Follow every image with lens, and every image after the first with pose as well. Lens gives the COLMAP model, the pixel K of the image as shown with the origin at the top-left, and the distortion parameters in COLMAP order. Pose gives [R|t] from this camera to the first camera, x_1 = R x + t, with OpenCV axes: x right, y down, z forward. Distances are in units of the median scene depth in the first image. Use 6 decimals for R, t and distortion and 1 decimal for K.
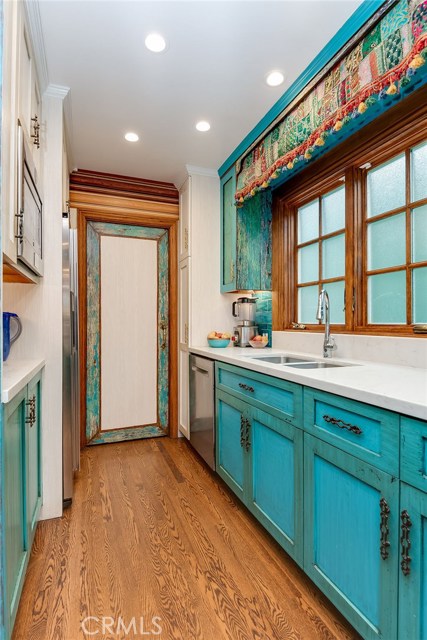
lens RADIAL K [[320.8, 0, 211.3], [0, 320.8, 320.0], [0, 0, 1]] dist [-0.003057, -0.000494]
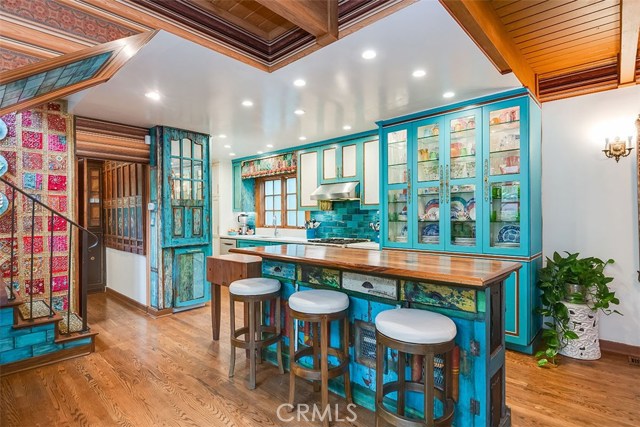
lens RADIAL K [[323.4, 0, 318.6], [0, 323.4, 214.5], [0, 0, 1]] dist [-0.000463, 0.000411]
pose [[0.895990, -0.007839, 0.444004, -0.526857], [0.004351, 0.999951, 0.008876, -0.097961], [-0.444052, -0.006021, 0.895981, -1.600652]]
